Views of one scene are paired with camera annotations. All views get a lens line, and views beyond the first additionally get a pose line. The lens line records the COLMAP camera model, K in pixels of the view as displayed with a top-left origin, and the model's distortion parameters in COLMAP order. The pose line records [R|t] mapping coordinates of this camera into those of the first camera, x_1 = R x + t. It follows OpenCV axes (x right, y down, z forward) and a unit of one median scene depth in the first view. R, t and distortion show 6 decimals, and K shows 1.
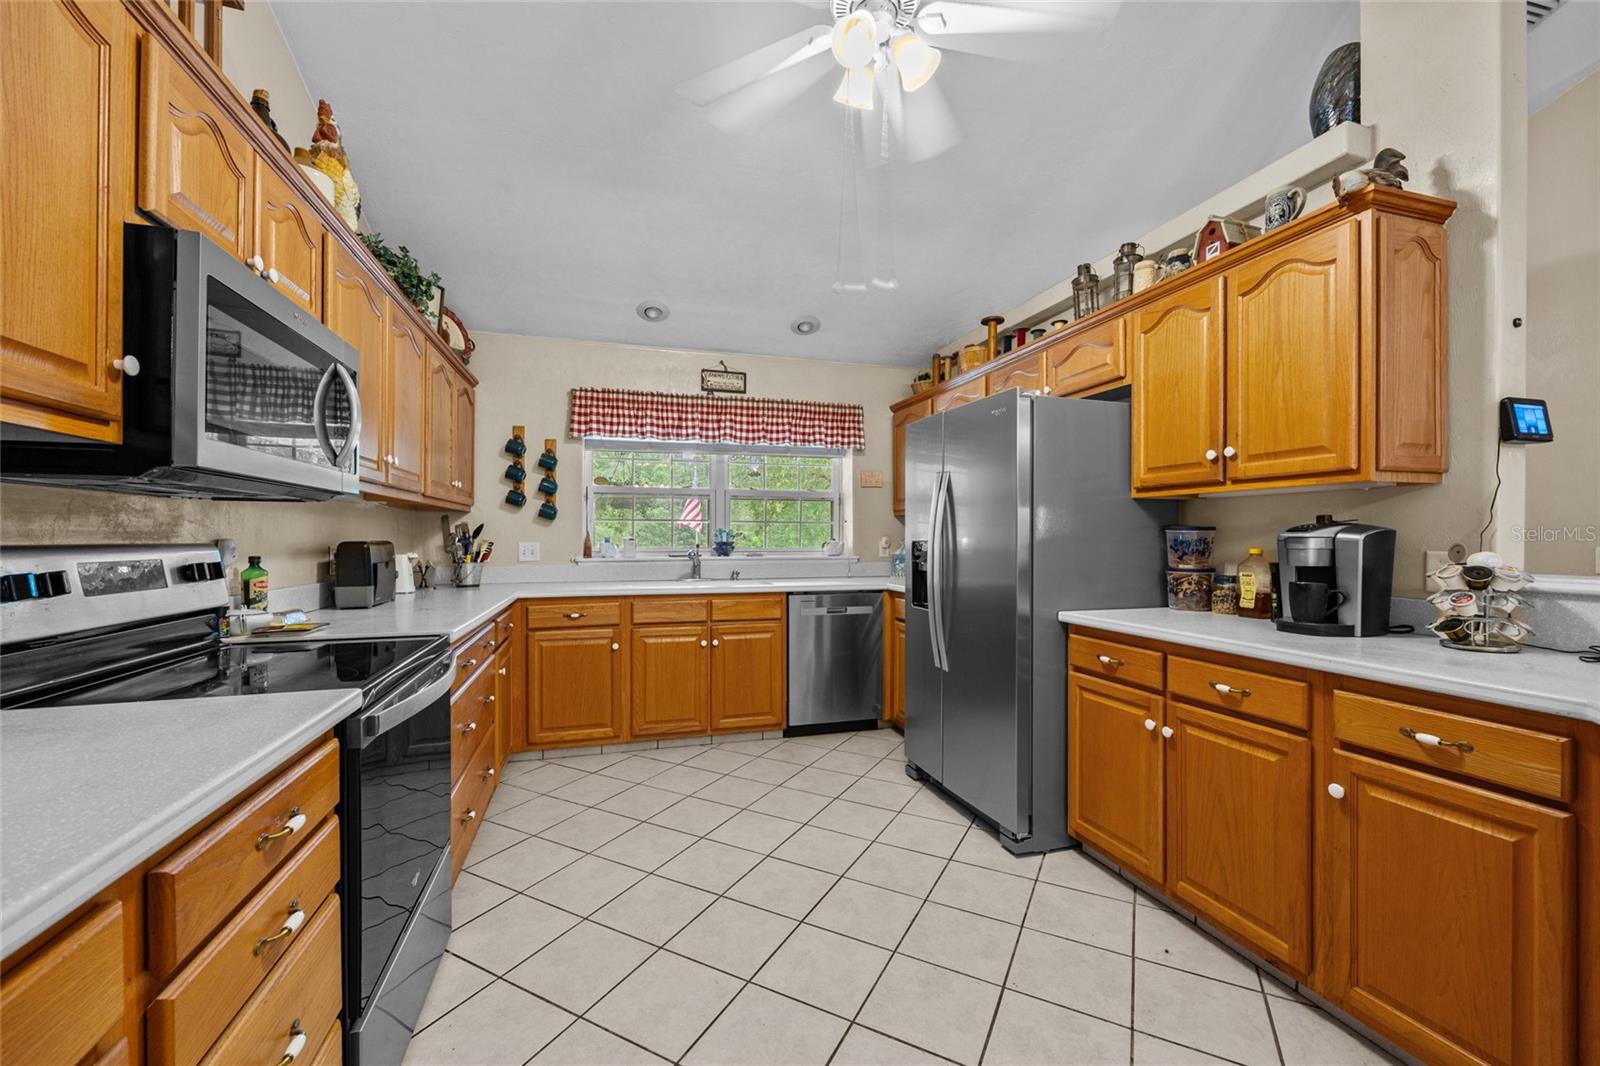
lens RADIAL K [[644.1, 0, 797.1], [0, 644.1, 537.4], [0, 0, 1]] dist [-0.001832, -0.000303]
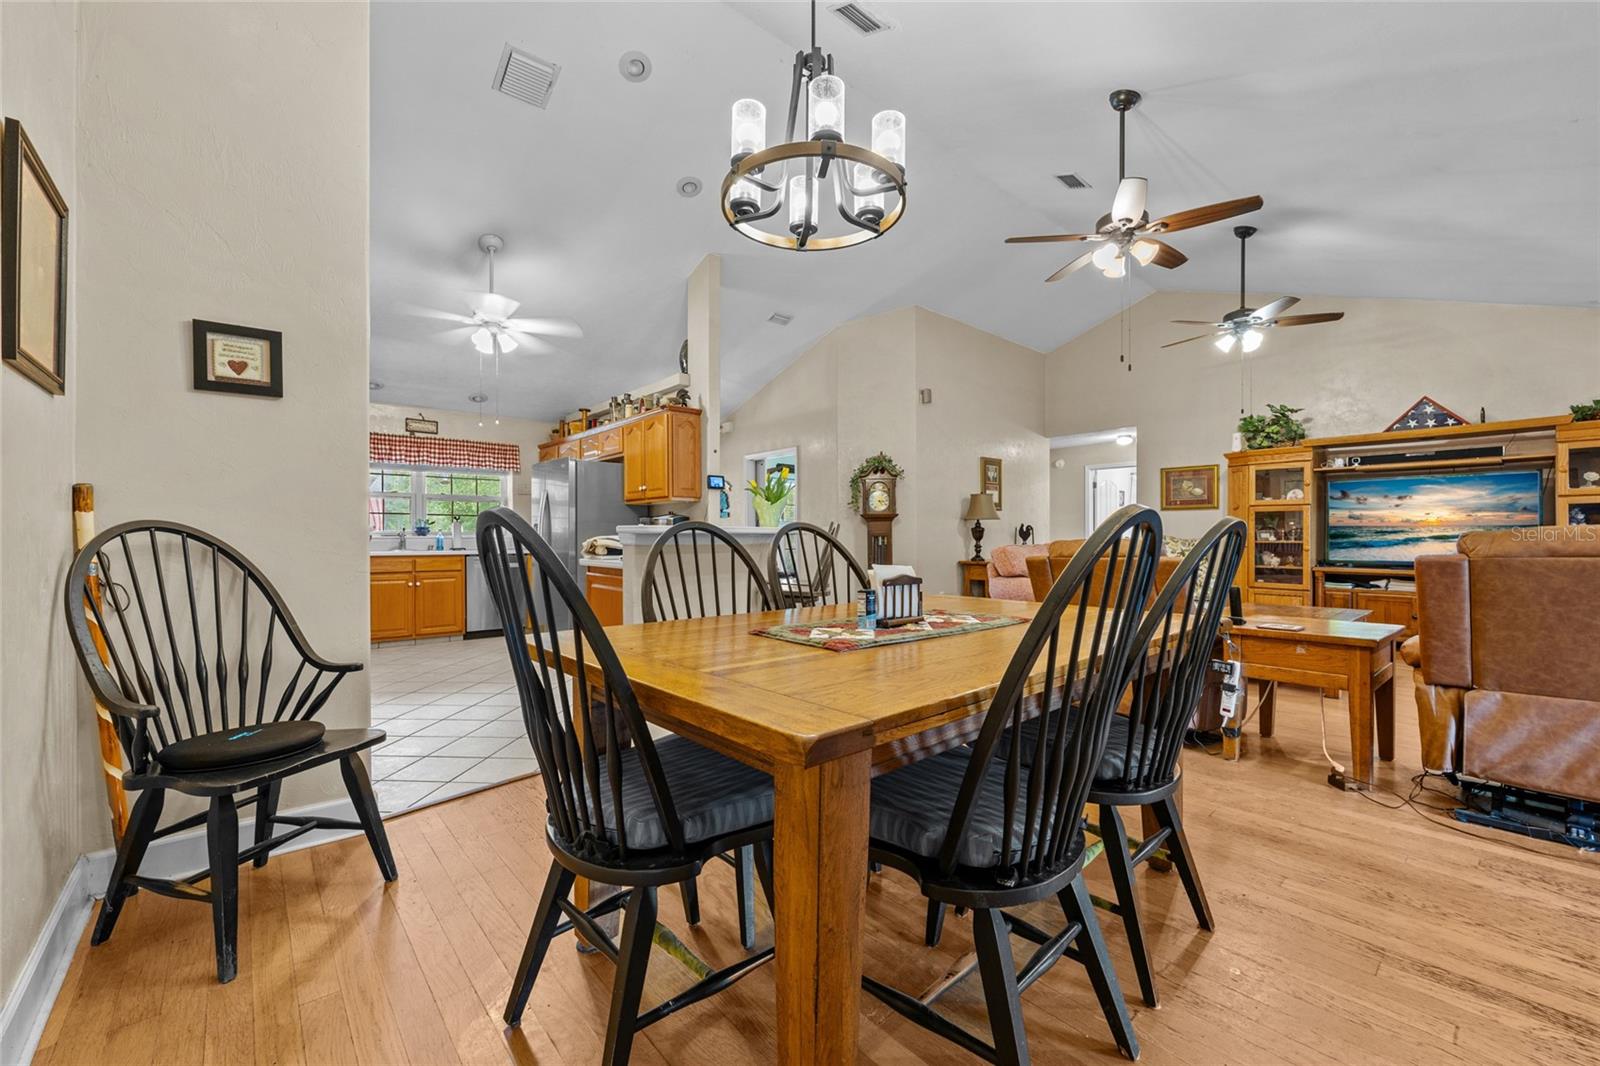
lens RADIAL K [[644.1, 0, 797.1], [0, 644.1, 537.4], [0, 0, 1]] dist [-0.001832, -0.000303]
pose [[0.910534, -0.003575, 0.413418, 0.079484], [0.004523, 0.999989, -0.001316, 0.043118], [-0.413409, 0.003068, 0.910540, -0.918732]]
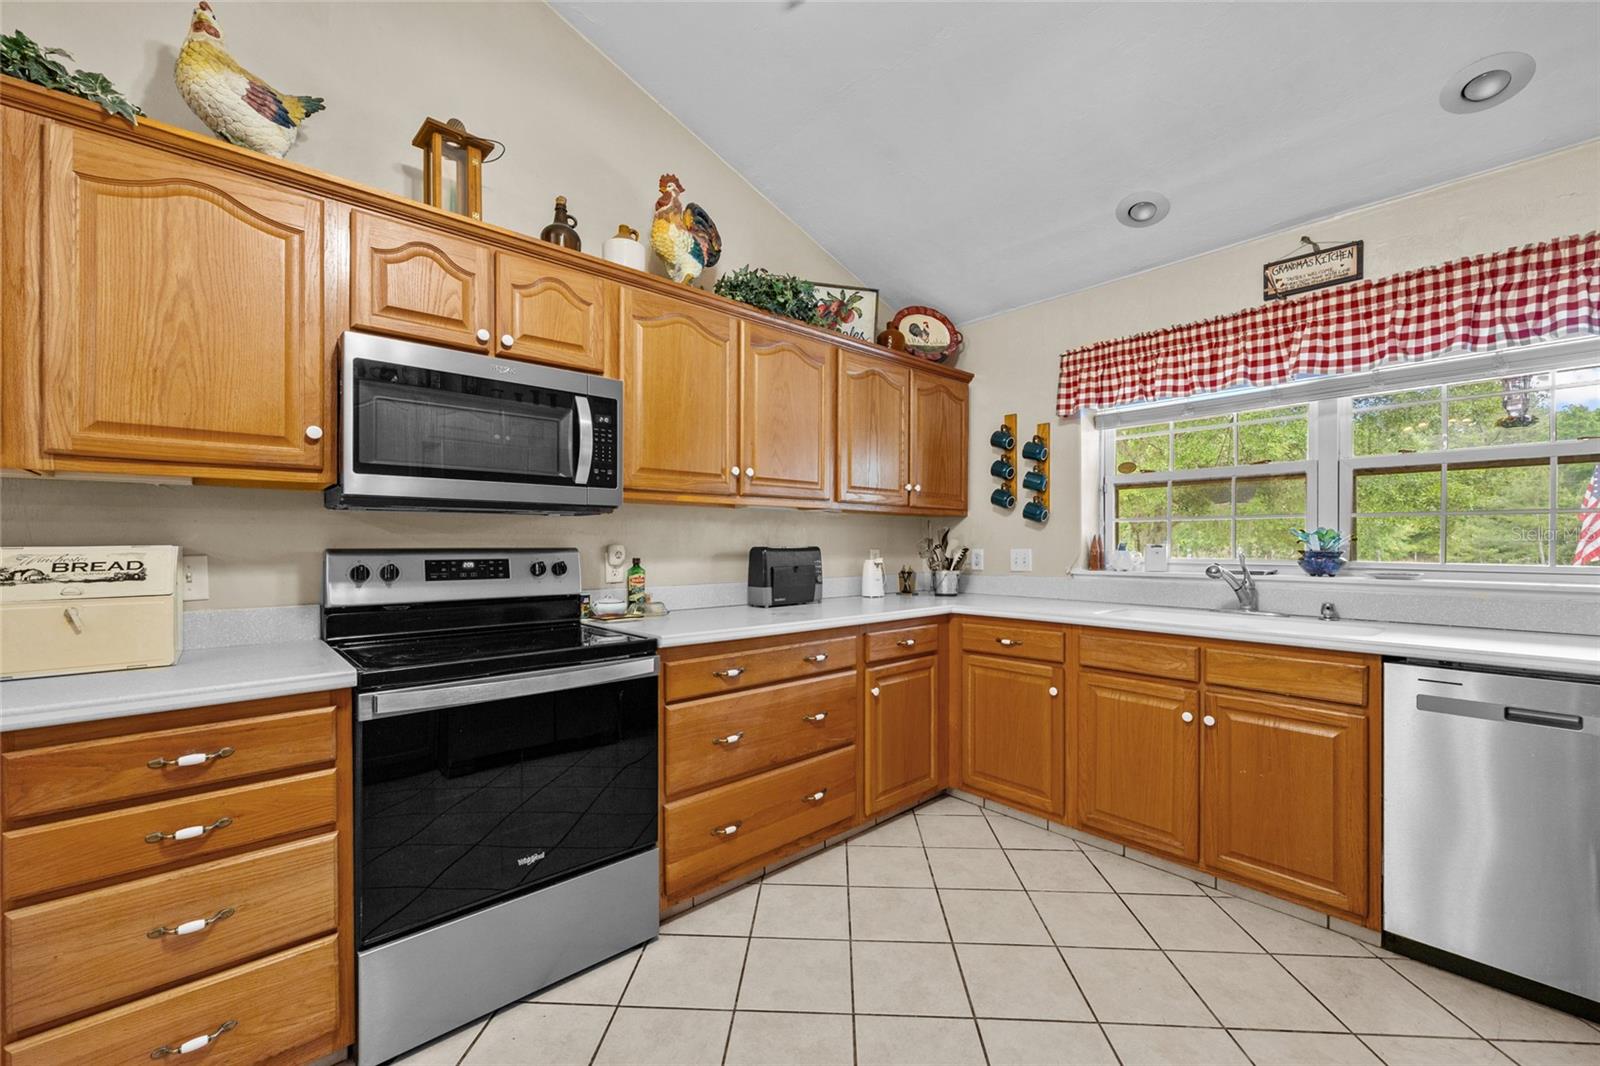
lens RADIAL K [[648.7, 0, 797.4], [0, 648.7, 542.6], [0, 0, 1]] dist [-0.000170, 0.000274]
pose [[0.418014, 0.000624, -0.908440, 0.242065], [0.000092, 1.000000, 0.000729, -0.001516], [0.908440, -0.000388, 0.418014, 0.379164]]
